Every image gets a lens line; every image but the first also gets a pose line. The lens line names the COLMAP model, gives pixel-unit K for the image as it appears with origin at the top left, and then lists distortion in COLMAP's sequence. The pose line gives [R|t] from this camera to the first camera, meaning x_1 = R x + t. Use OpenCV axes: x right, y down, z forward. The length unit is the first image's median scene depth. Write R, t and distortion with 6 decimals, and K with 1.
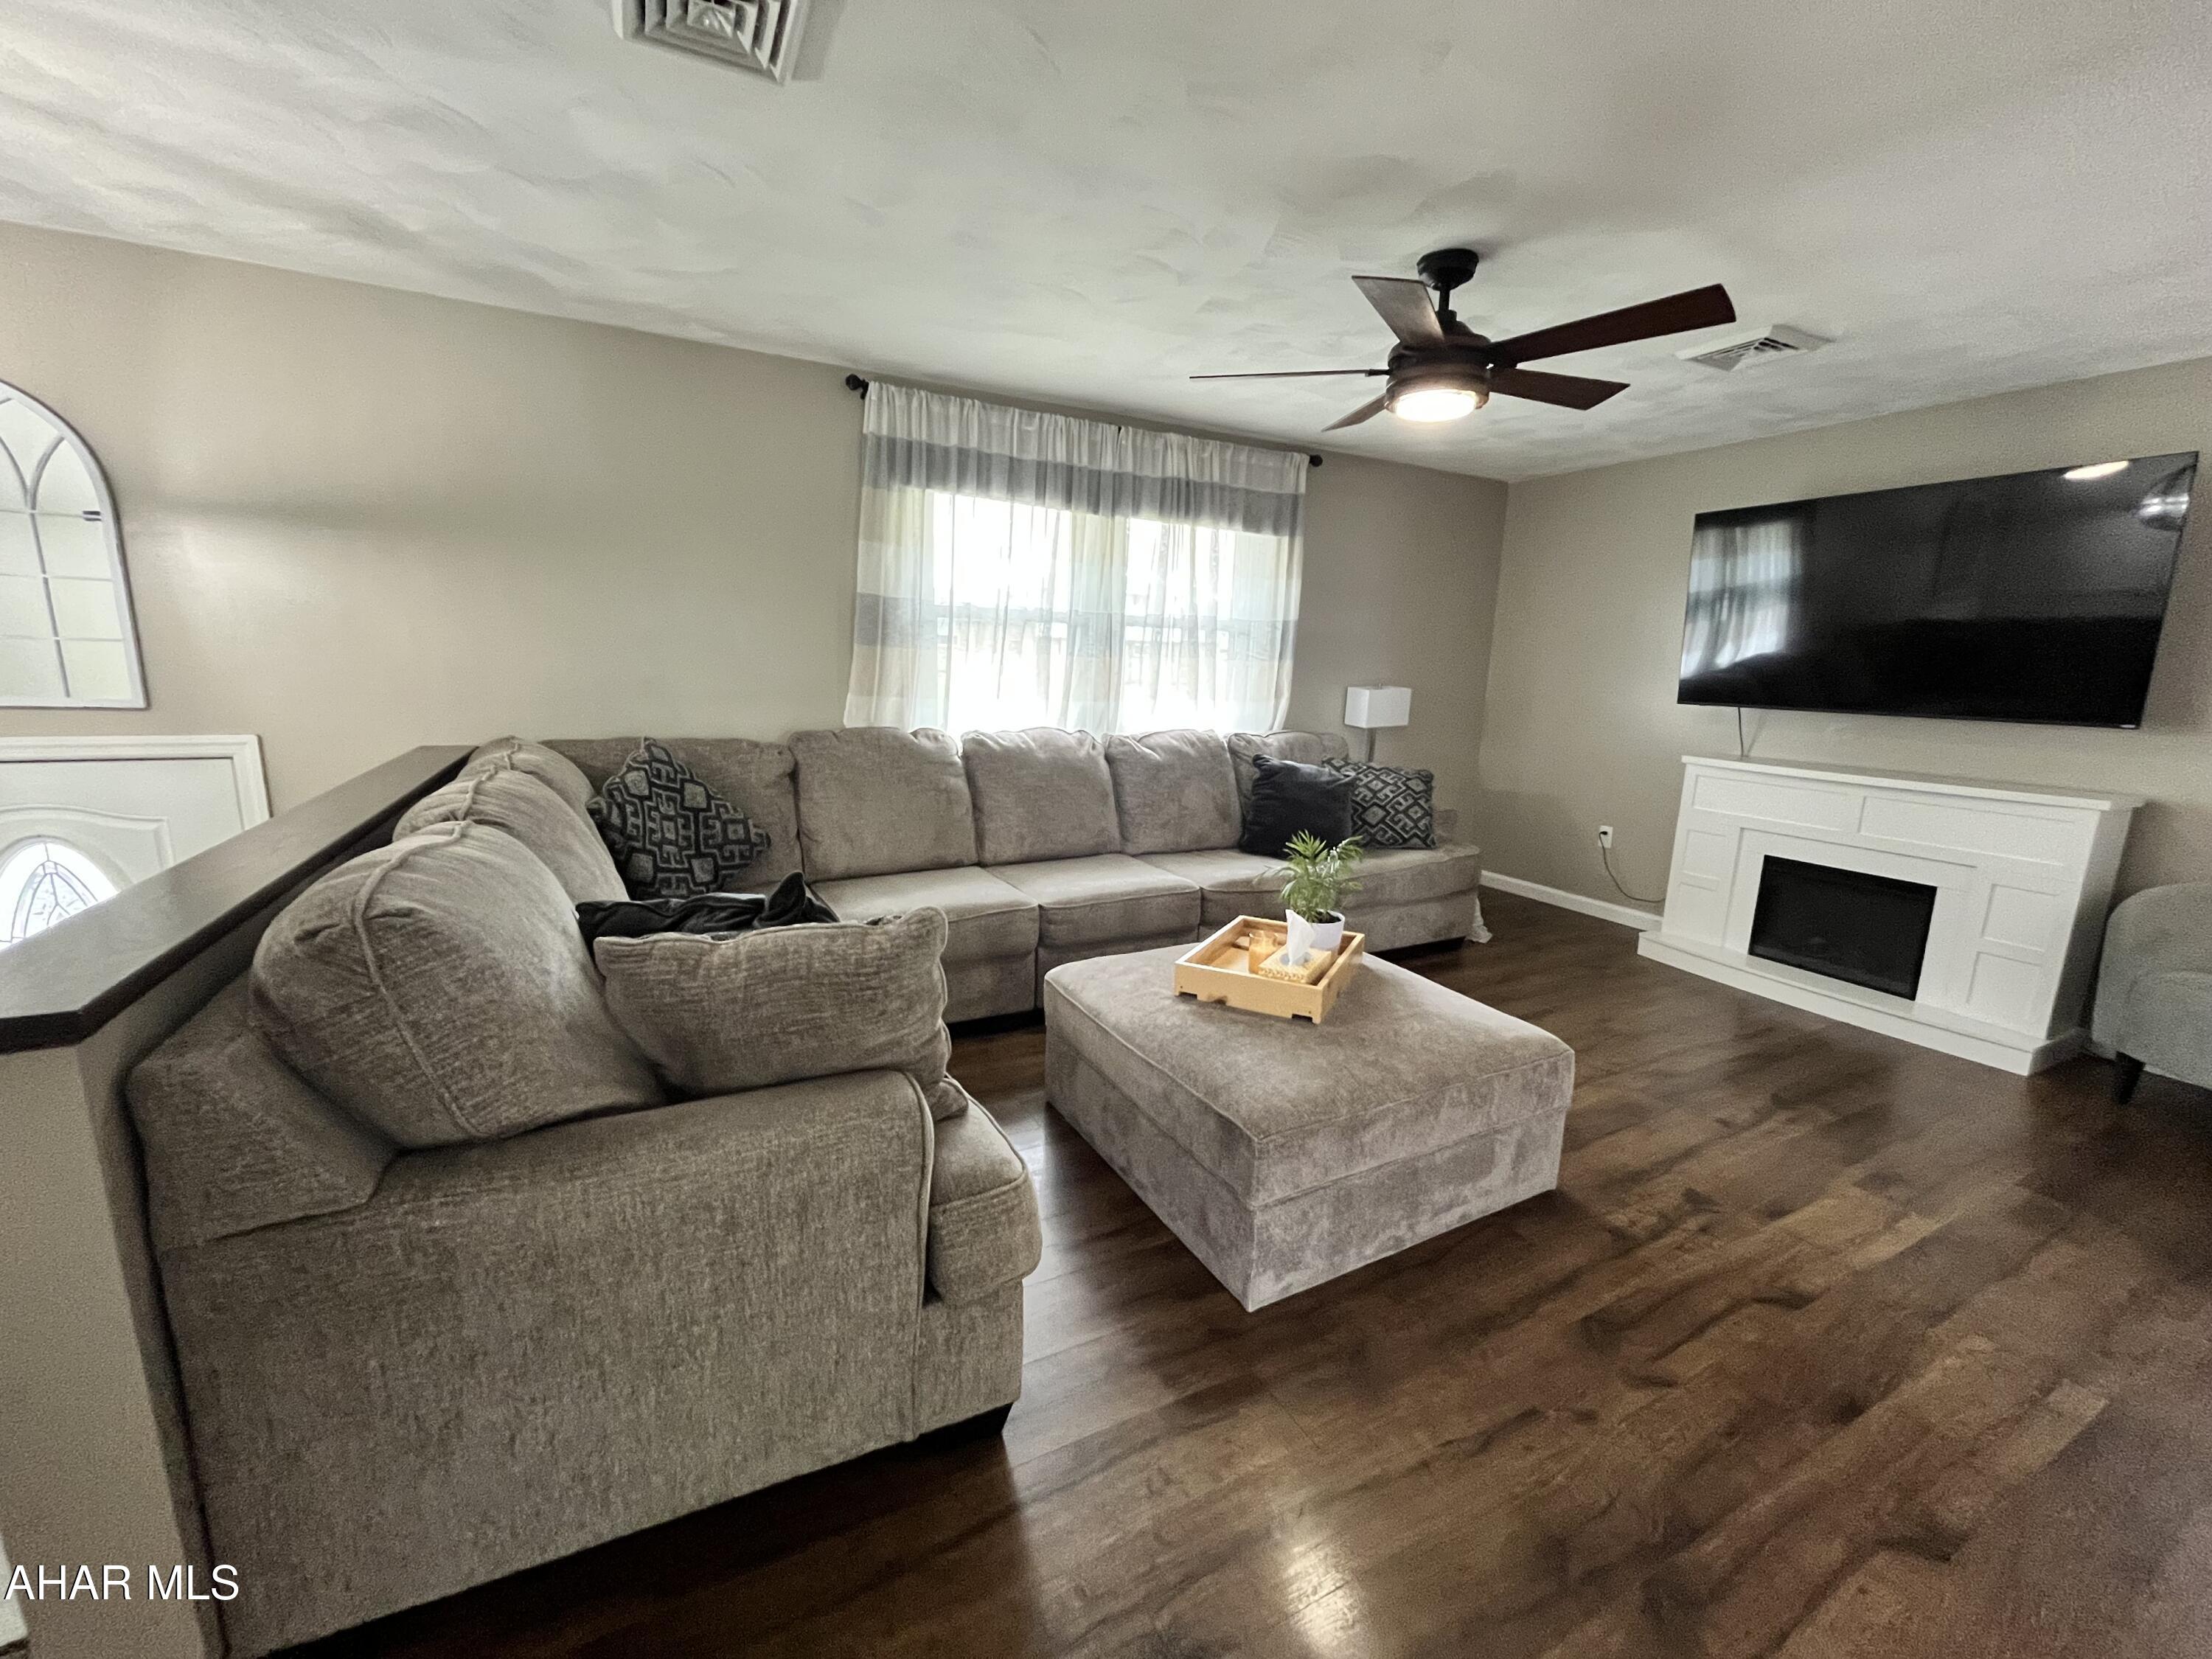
lens RADIAL K [[895.5, 0, 1100.7], [0, 895.5, 836.1], [0, 0, 1]] dist [-0.008370, 0.000806]
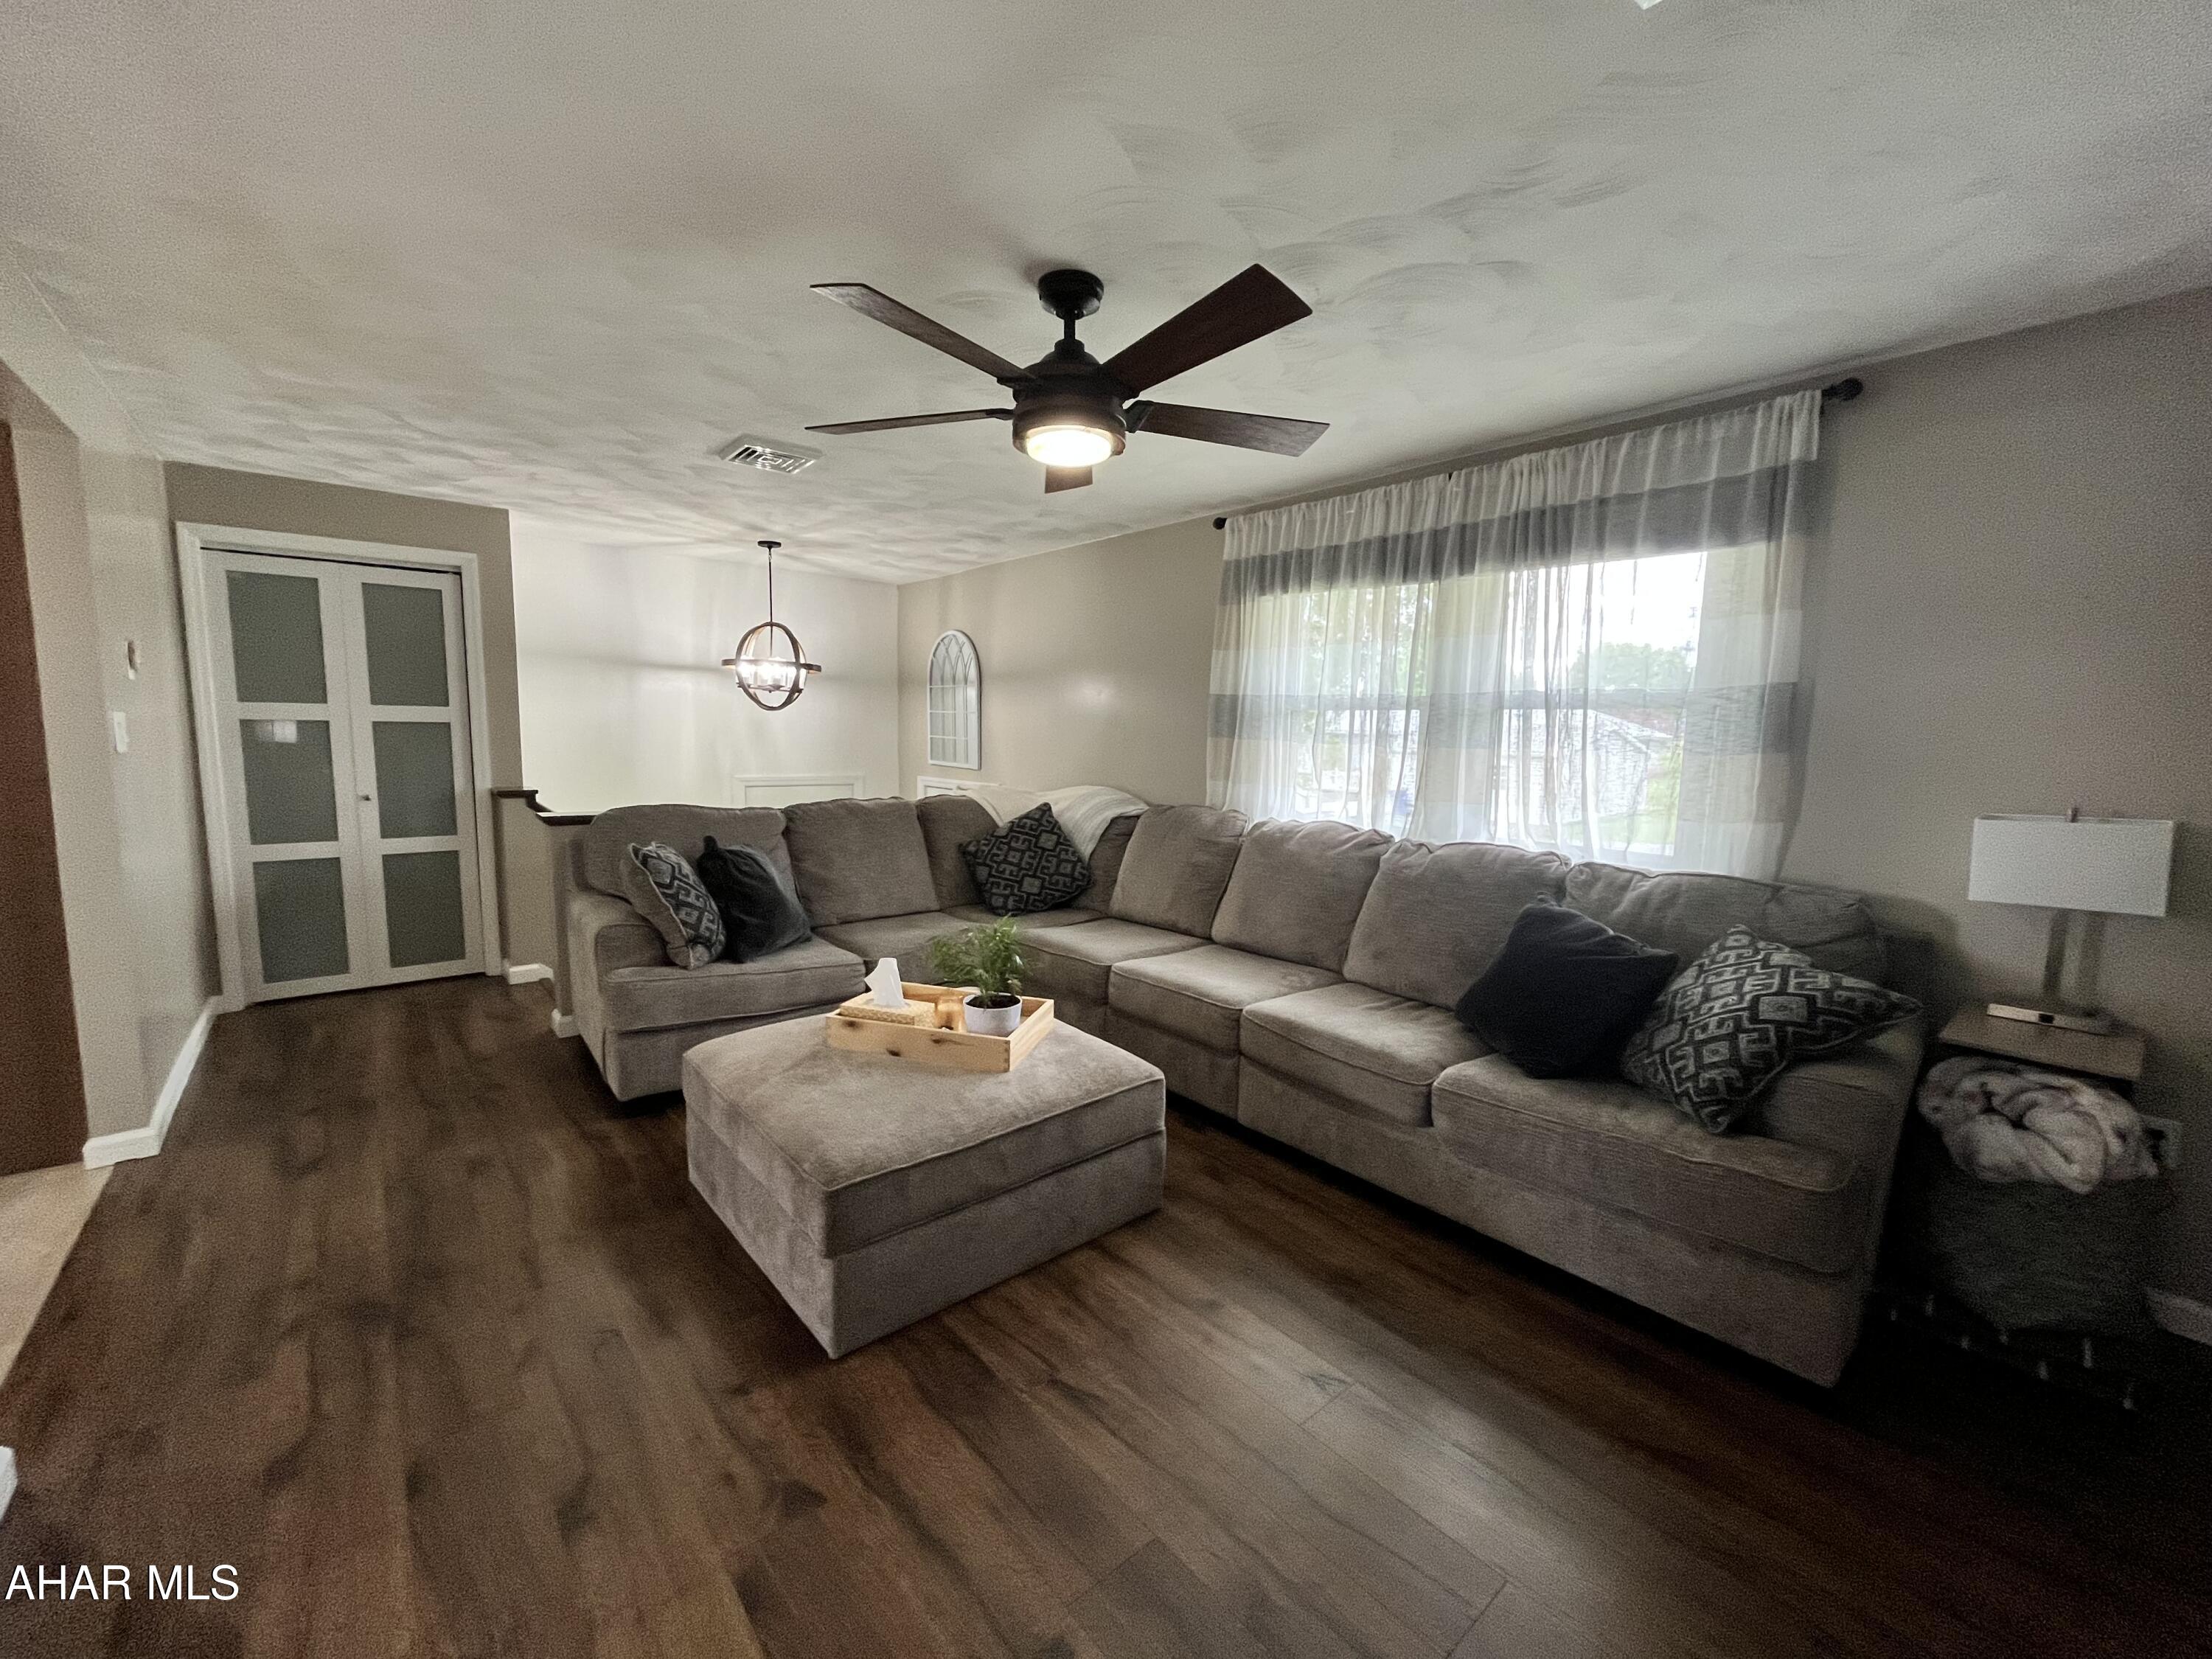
lens RADIAL K [[895.5, 0, 1097.9], [0, 895.5, 832.2], [0, 0, 1]] dist [-0.008370, 0.000806]
pose [[0.222613, 0.088927, -0.970843, 0.817355], [-0.197584, 0.979280, 0.044394, -0.110876], [0.954675, 0.181940, 0.235571, 0.582728]]
